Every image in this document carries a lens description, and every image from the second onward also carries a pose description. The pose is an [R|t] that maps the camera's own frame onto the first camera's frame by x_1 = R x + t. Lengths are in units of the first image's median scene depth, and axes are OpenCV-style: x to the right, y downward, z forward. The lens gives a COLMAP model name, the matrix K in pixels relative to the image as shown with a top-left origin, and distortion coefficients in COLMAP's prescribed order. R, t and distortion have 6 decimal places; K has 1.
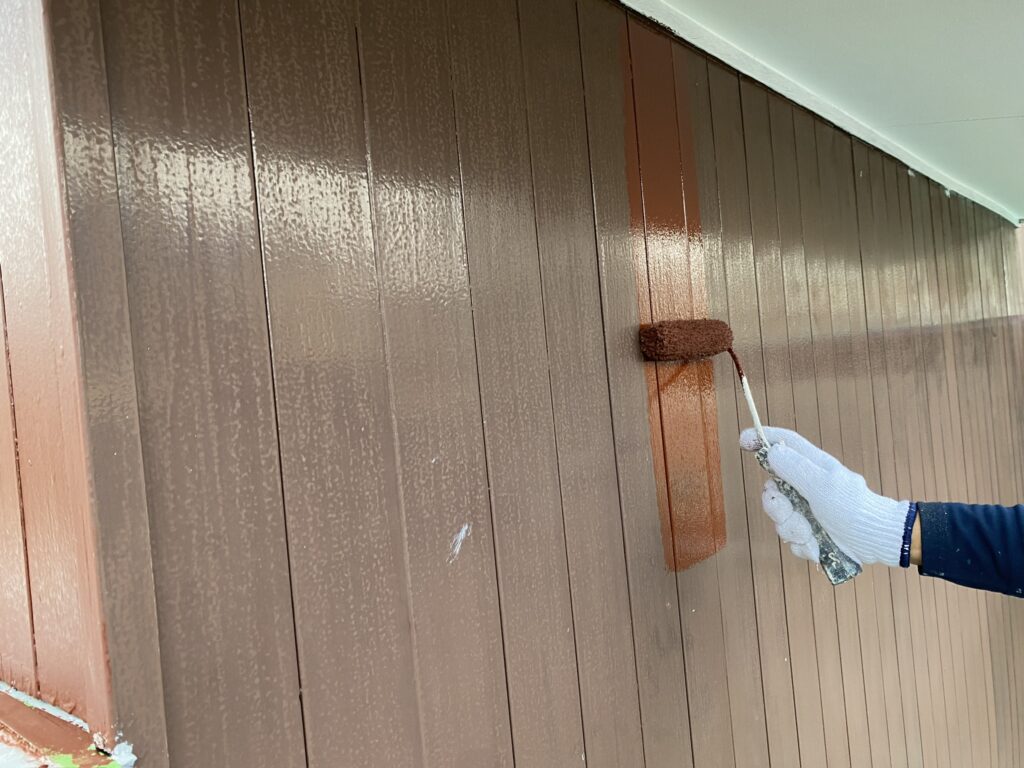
lens RADIAL K [[770.9, 0, 512.0], [0, 770.9, 384.0], [0, 0, 1]] dist [0.048065, -0.042399]
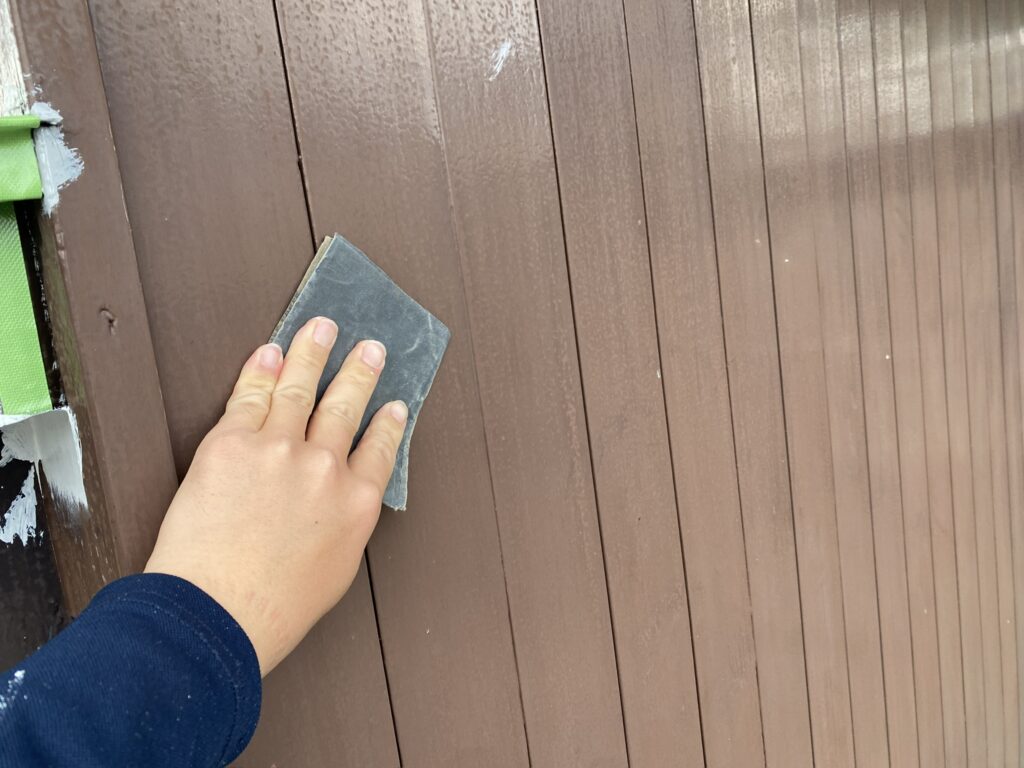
lens RADIAL K [[770.9, 0, 512.0], [0, 770.9, 384.0], [0, 0, 1]] dist [0.048065, -0.042399]
pose [[0.996639, -0.025861, -0.077727, -0.003394], [0.036991, 0.988687, 0.145358, 0.364039], [0.073089, -0.147745, 0.986321, 0.152054]]
